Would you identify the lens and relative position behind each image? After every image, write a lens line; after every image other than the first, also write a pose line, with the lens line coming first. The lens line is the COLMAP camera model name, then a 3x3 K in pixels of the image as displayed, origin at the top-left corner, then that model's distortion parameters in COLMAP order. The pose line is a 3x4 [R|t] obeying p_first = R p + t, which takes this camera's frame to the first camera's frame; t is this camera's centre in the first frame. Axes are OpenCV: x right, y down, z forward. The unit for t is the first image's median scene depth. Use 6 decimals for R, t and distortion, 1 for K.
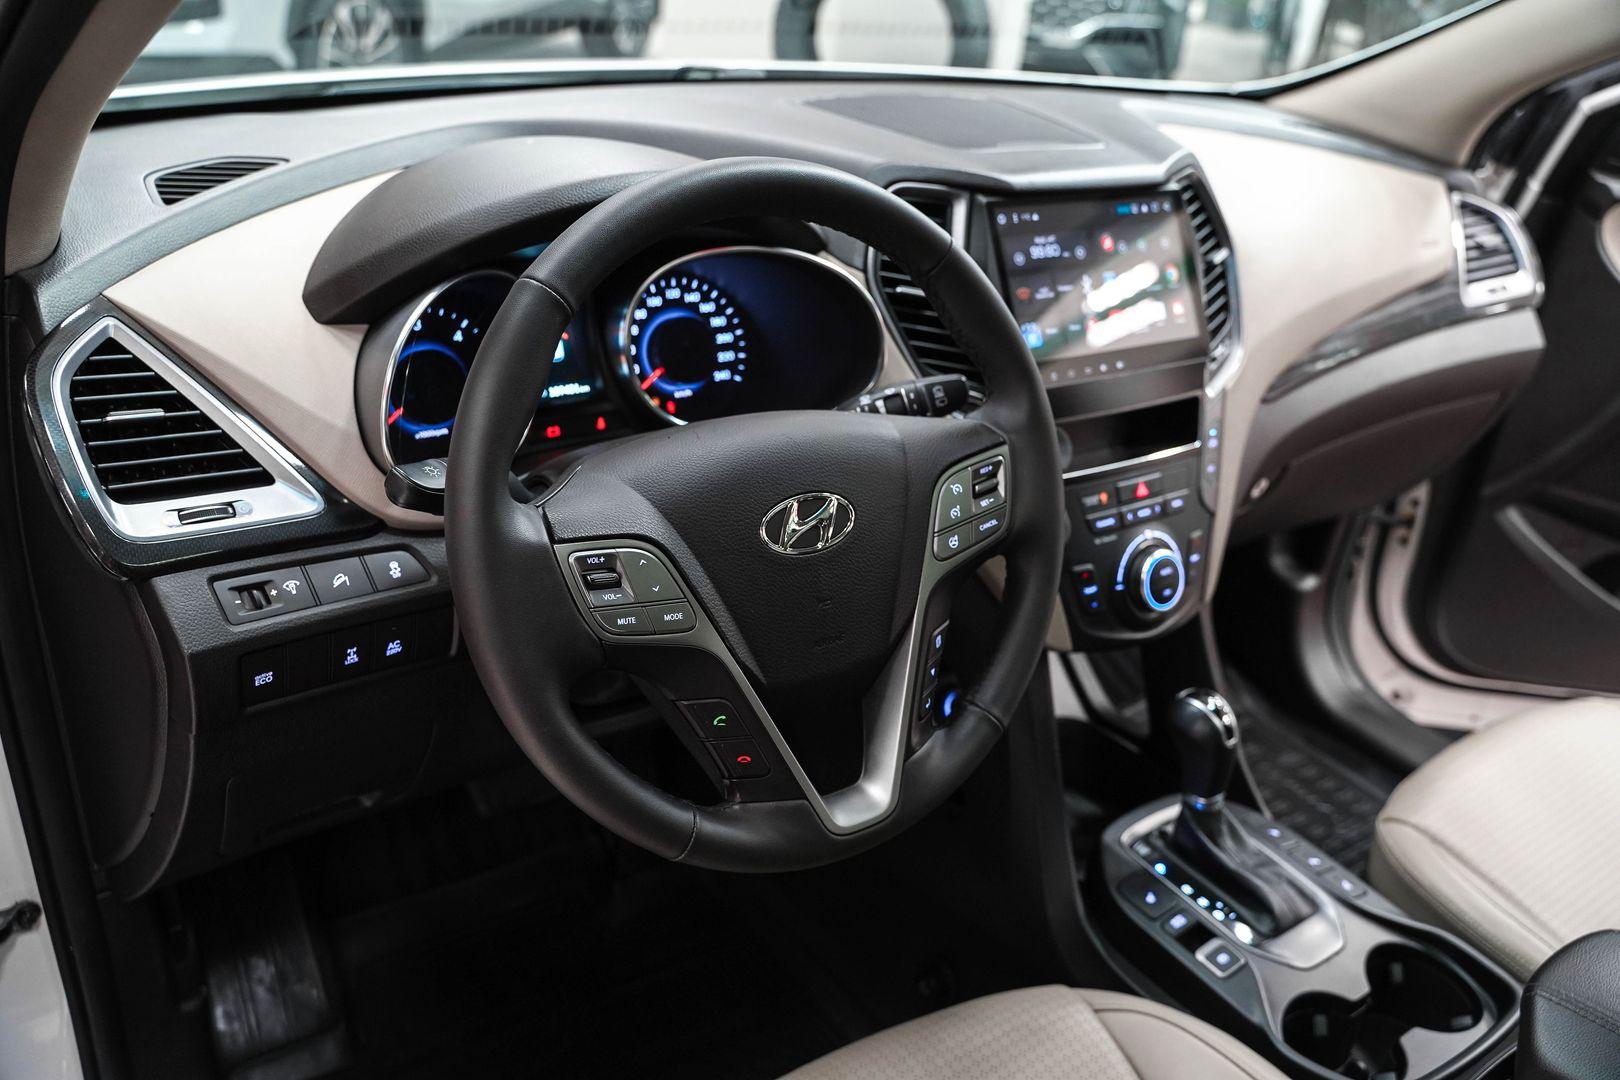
lens RADIAL K [[1324.8, 0, 820.5], [0, 1324.8, 525.1], [0, 0, 1]] dist [-0.120974, 0.097853]
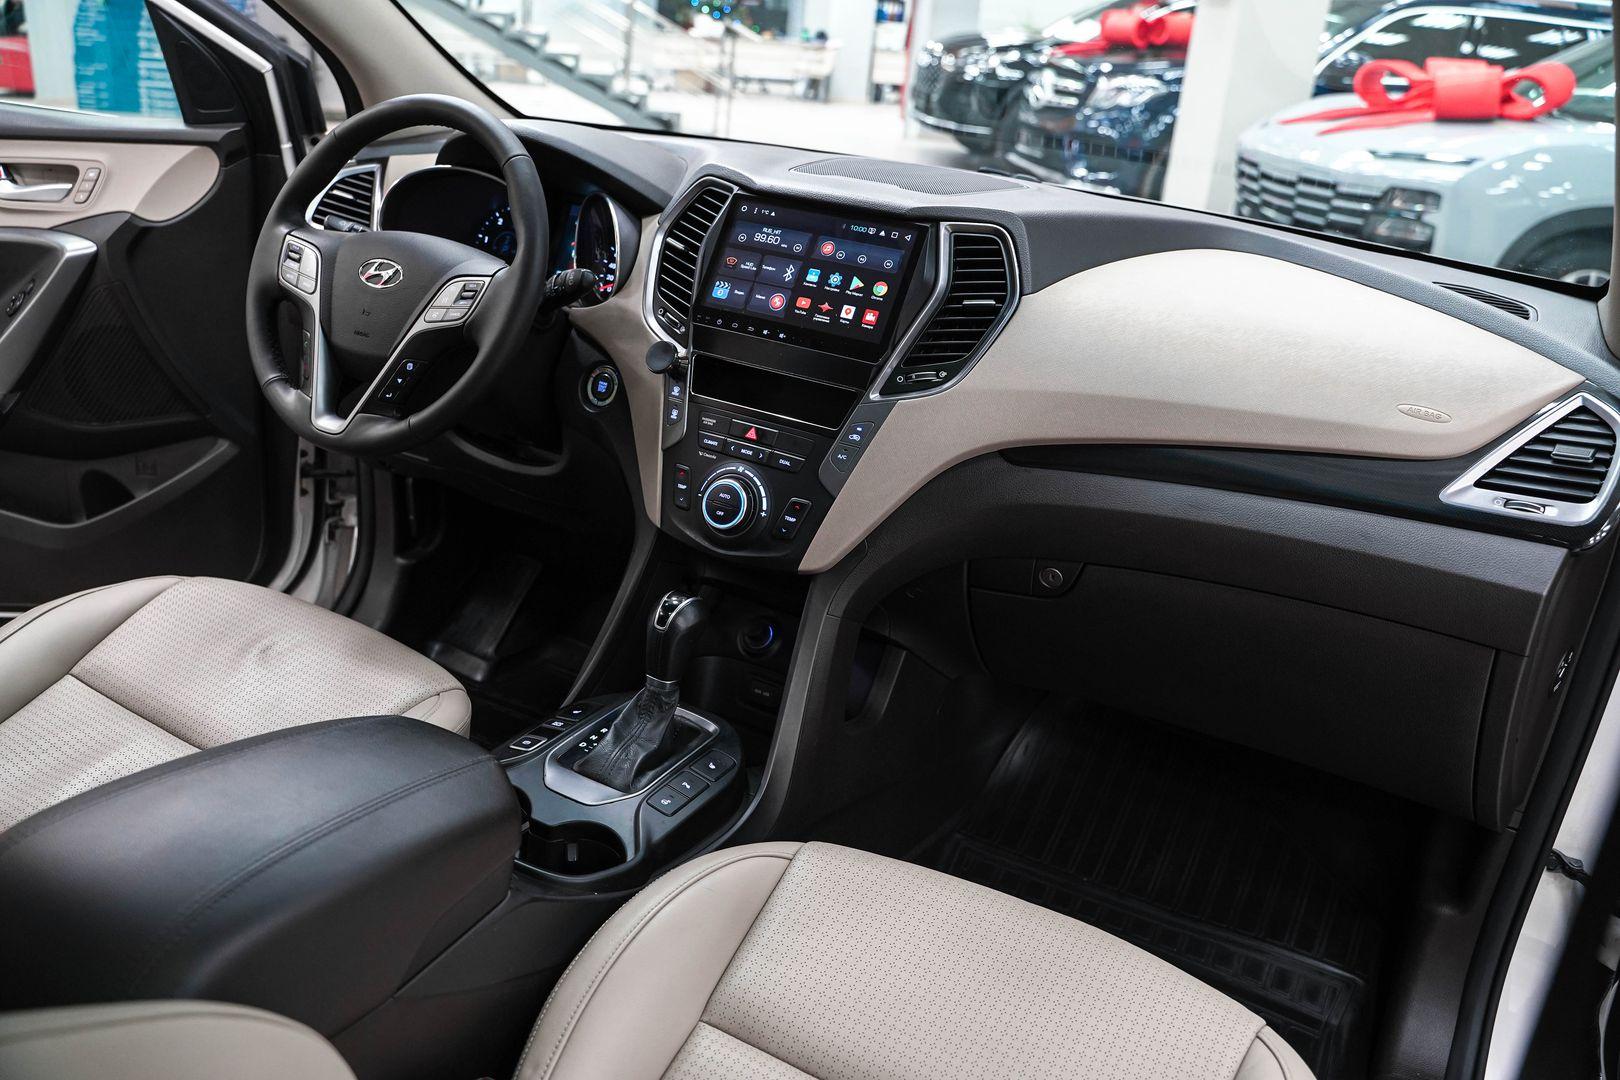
lens RADIAL K [[1324.8, 0, 814.7], [0, 1324.8, 537.4], [0, 0, 1]] dist [-0.120974, 0.097853]
pose [[0.443256, 0.282292, -0.850785, 1.428292], [-0.455323, 0.888463, 0.057572, -0.040802], [0.772143, 0.361863, 0.522350, 0.464848]]
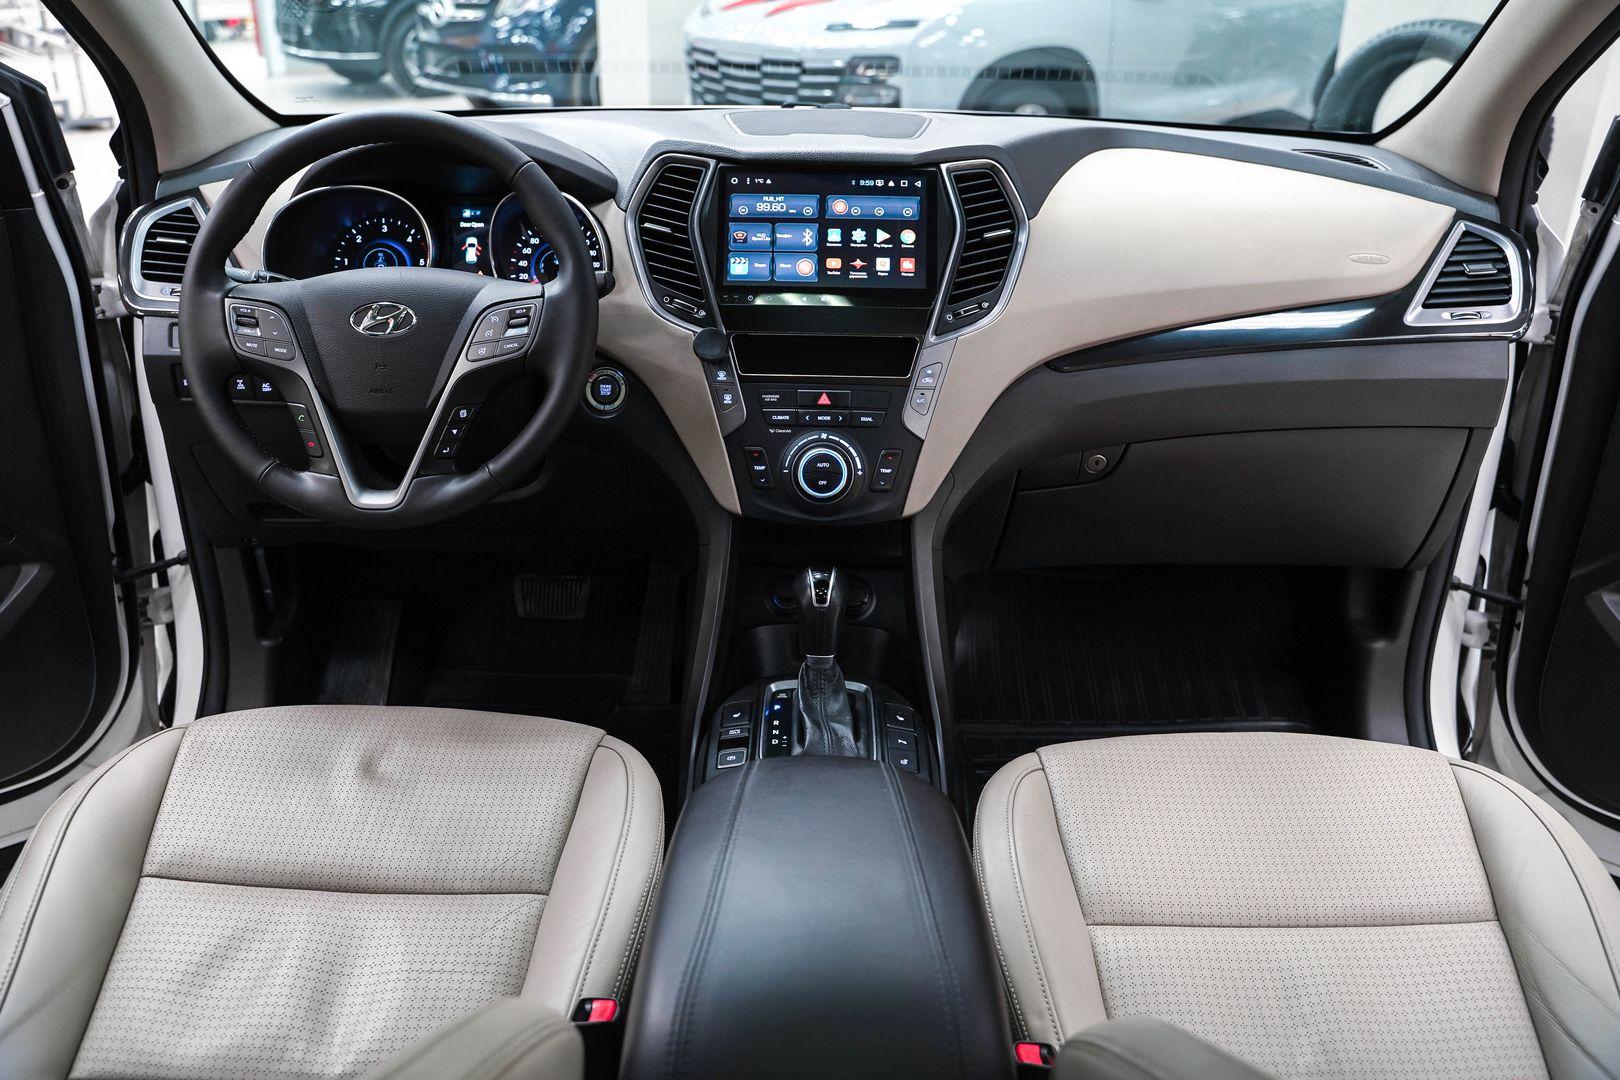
lens RADIAL K [[1324.8, 0, 816.0], [0, 1324.8, 545.2], [0, 0, 1]] dist [-0.120974, 0.097853]
pose [[0.813898, 0.163954, -0.557394, 1.017677], [-0.208666, 0.977838, -0.017065, 0.139058], [0.542243, 0.130198, 0.830073, -0.025780]]
